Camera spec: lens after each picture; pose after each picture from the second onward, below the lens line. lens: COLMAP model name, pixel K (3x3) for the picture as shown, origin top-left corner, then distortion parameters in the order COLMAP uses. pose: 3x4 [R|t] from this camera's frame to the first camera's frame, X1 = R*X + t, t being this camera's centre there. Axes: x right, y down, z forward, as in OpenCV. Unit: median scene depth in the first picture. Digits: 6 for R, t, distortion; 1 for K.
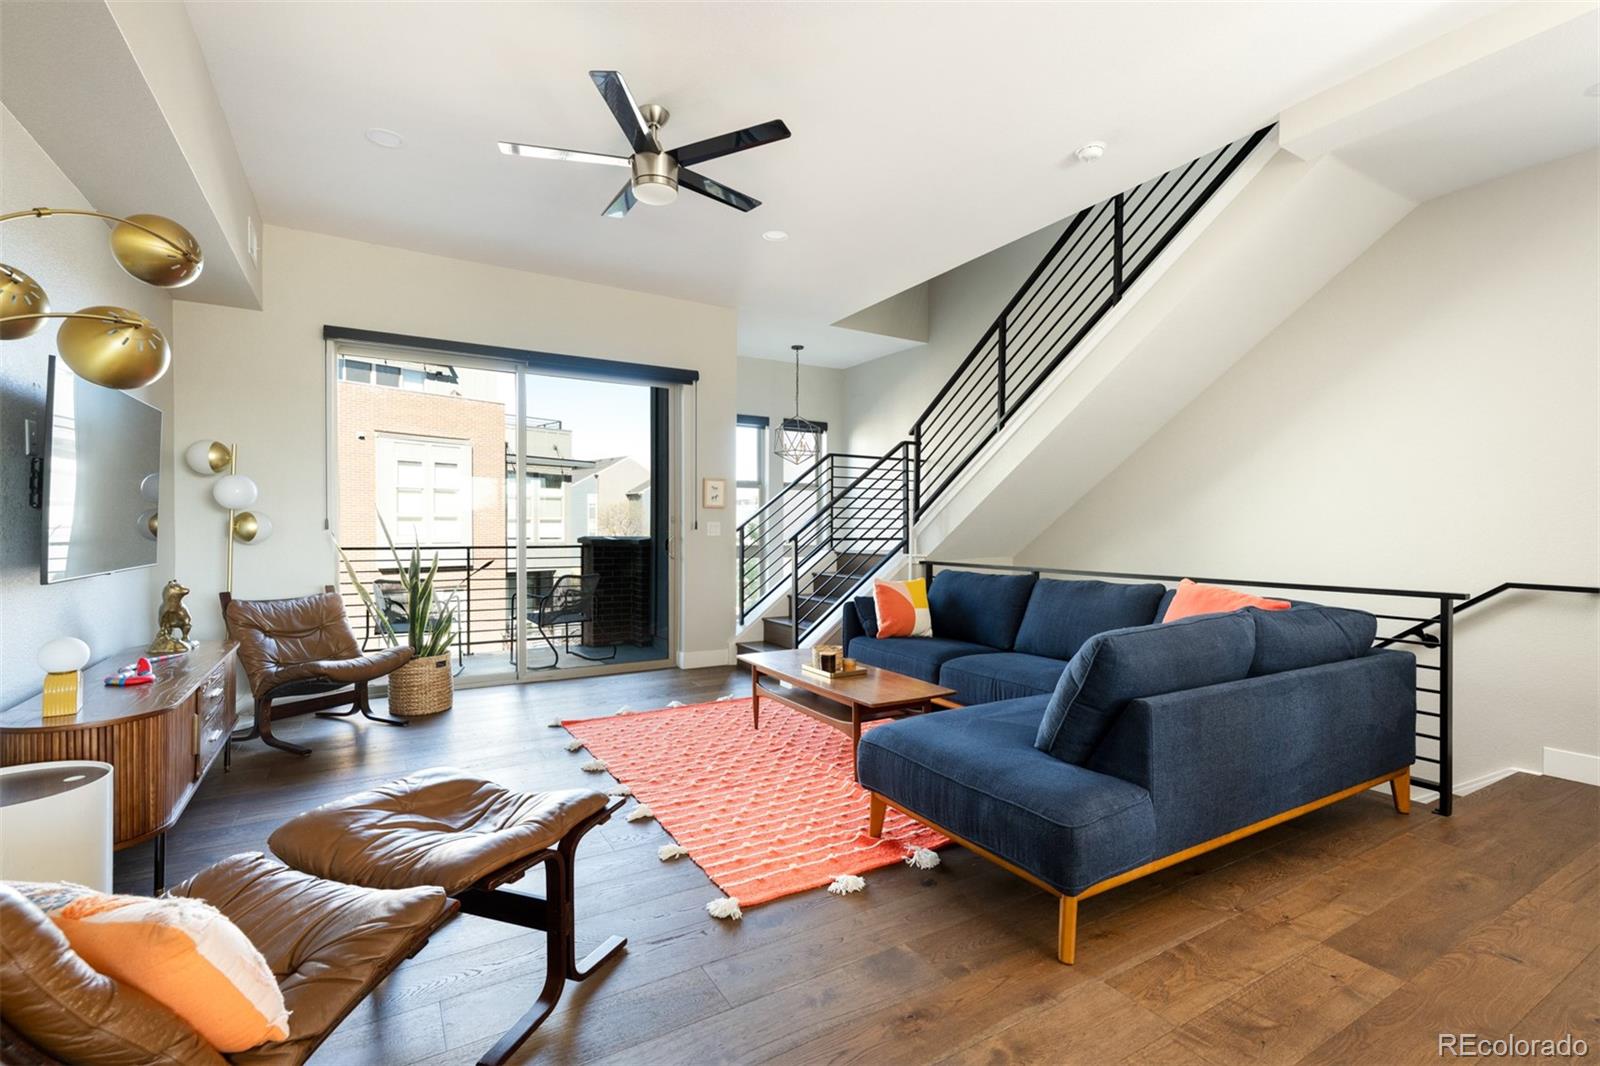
lens RADIAL K [[736.4, 0, 800.0], [0, 736.4, 533.0], [0, 0, 1]] dist [0.000073, -0.000011]
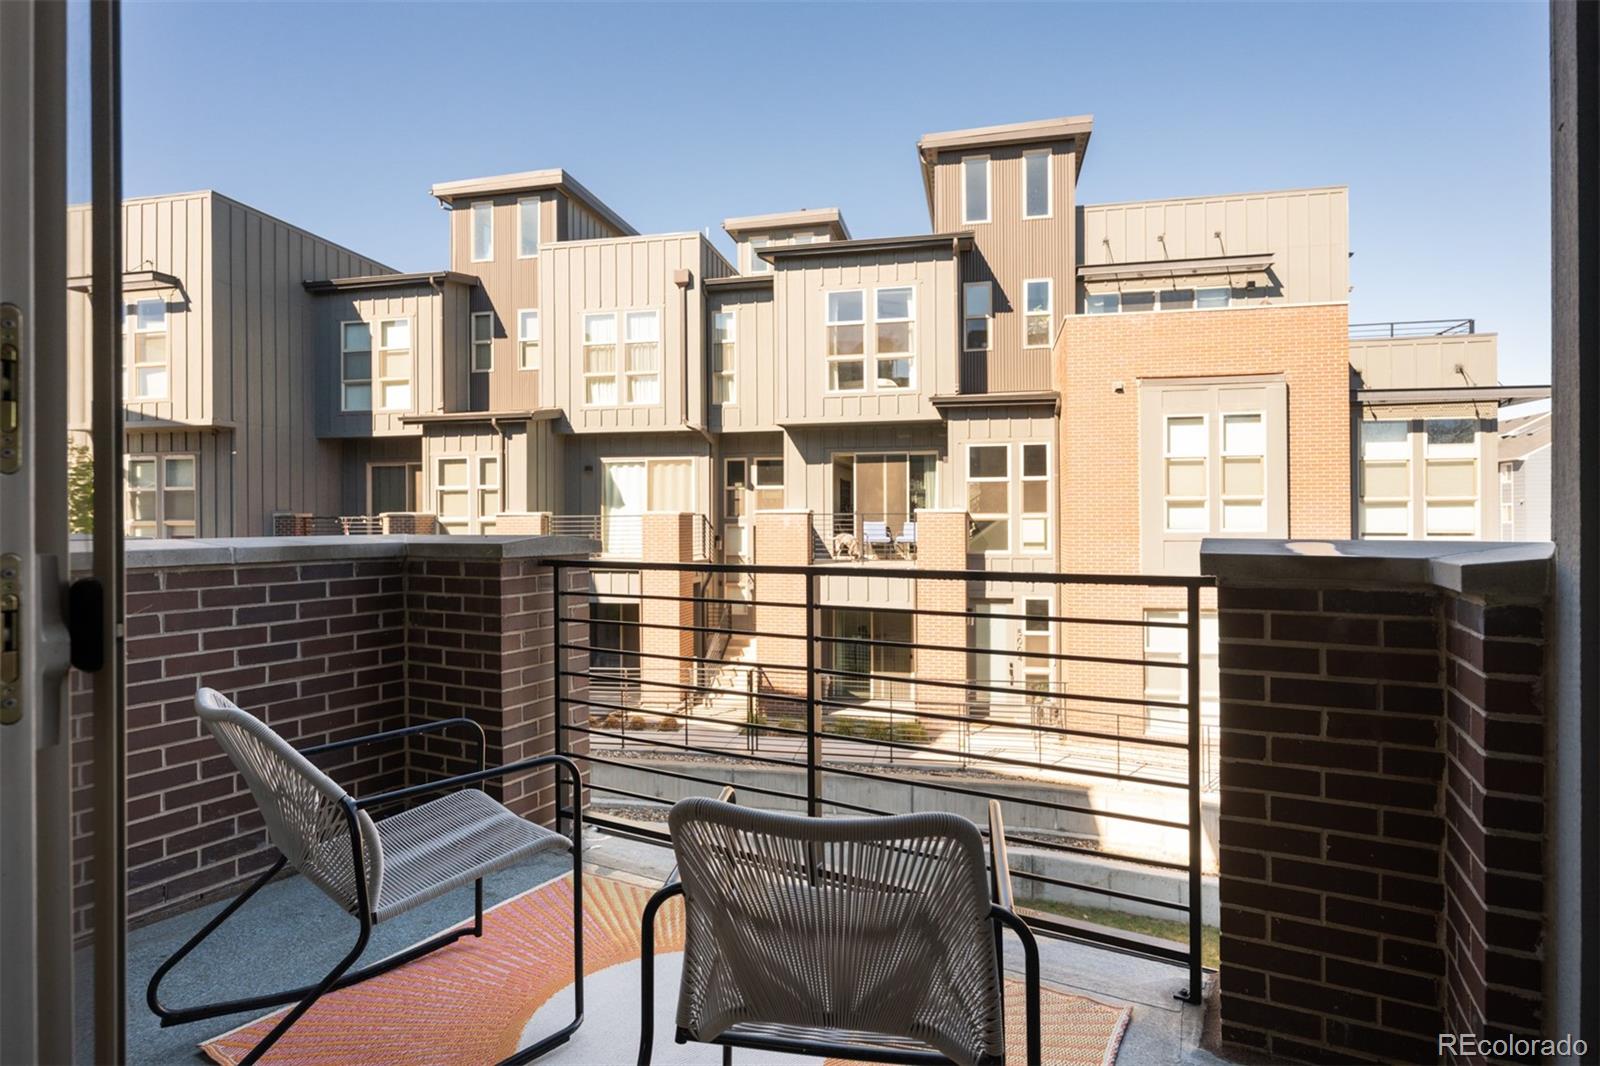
lens RADIAL K [[821.9, 0, 800.0], [0, 821.9, 533.0], [0, 0, 1]] dist [-0.000531, 0.000142]
pose [[0.498171, 0.008357, -0.867038, -0.048700], [0.000072, 0.999953, 0.009680, 0.000178], [0.867079, -0.004885, 0.498147, 0.287282]]
